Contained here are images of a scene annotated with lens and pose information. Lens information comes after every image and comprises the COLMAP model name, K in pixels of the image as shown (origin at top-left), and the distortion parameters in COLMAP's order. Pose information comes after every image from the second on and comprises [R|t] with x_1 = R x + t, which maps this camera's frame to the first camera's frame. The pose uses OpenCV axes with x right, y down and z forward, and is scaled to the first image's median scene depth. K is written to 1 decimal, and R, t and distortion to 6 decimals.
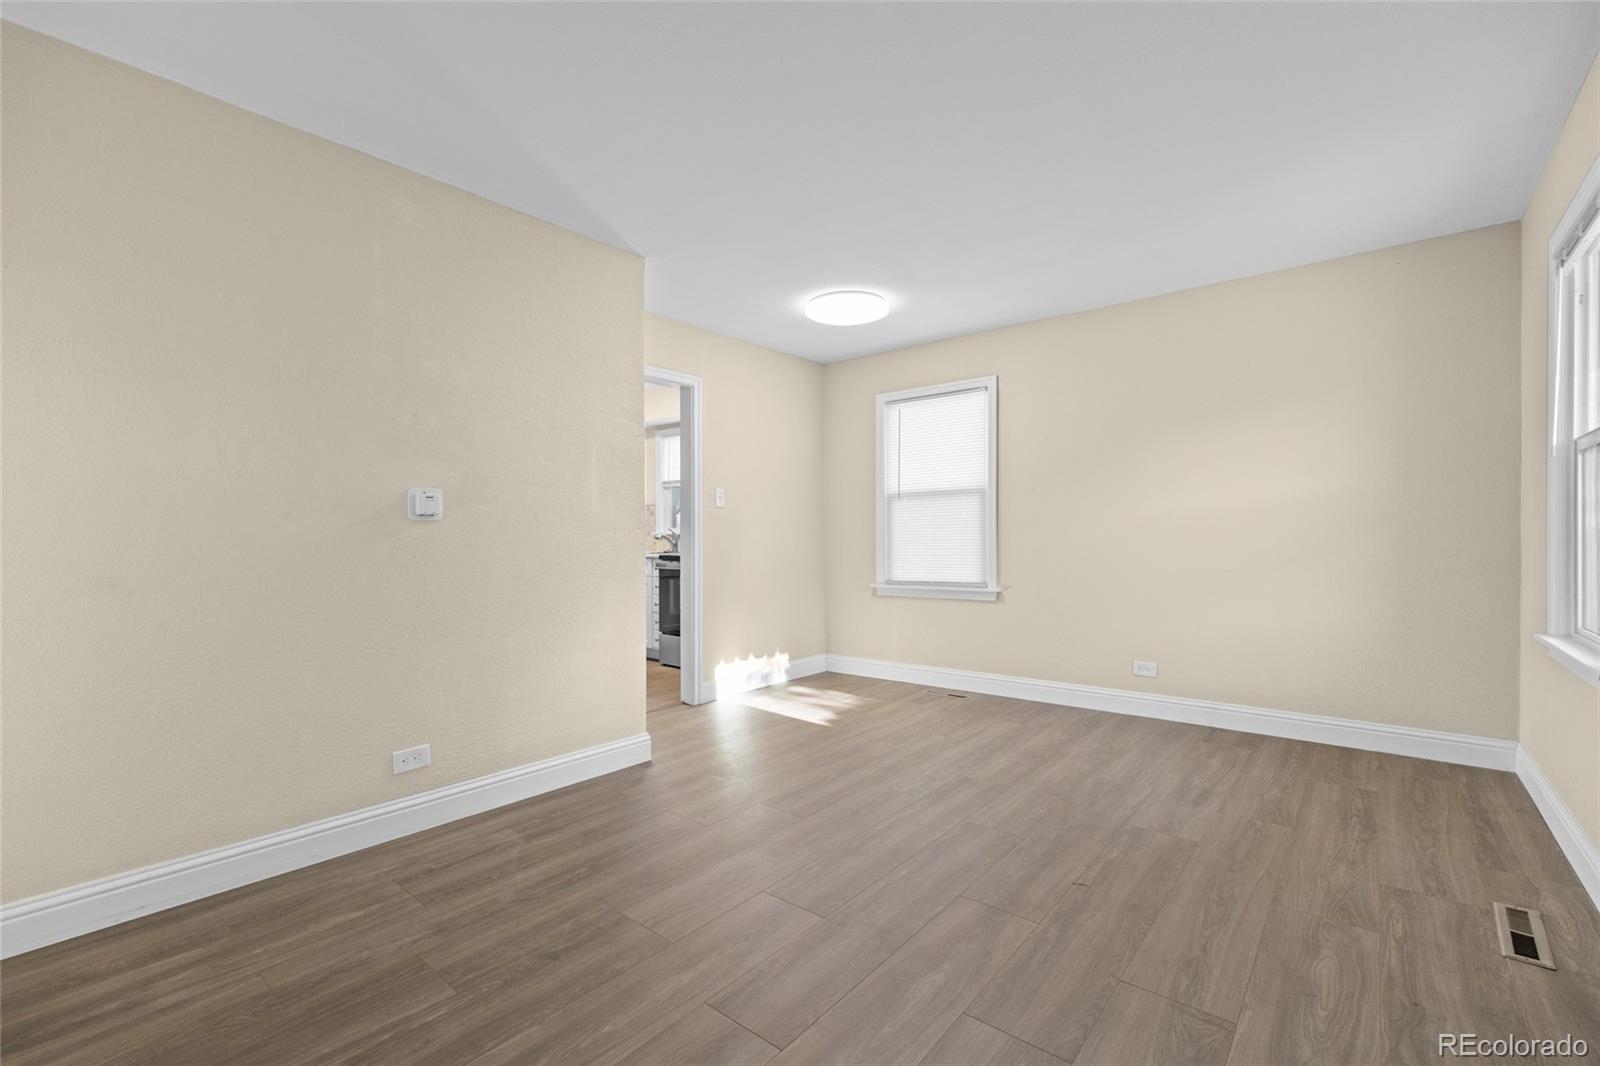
lens RADIAL K [[690.1, 0, 799.2], [0, 690.1, 538.6], [0, 0, 1]] dist [-0.005898, 0.003324]
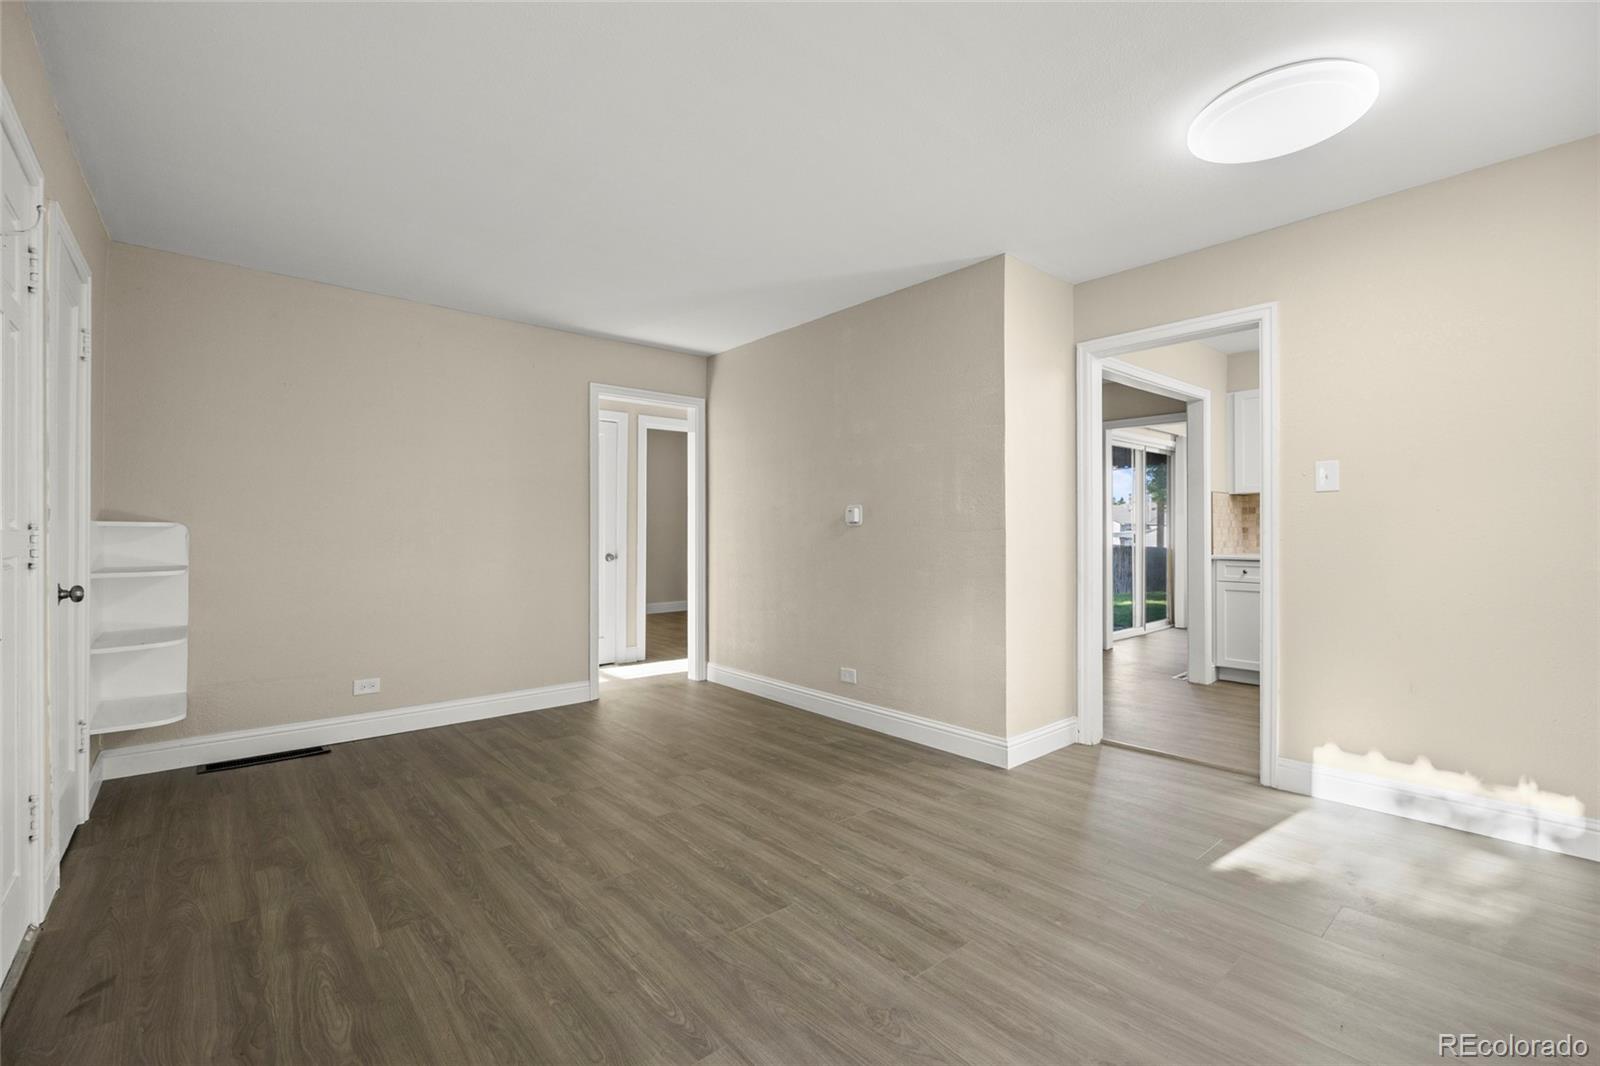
lens RADIAL K [[690.1, 0, 808.1], [0, 690.1, 530.7], [0, 0, 1]] dist [-0.005898, 0.003324]
pose [[-0.152886, 0.002322, -0.988241, 0.998912], [-0.000901, 0.999996, 0.002489, -0.018275], [0.988243, 0.001271, -0.152884, 1.116970]]
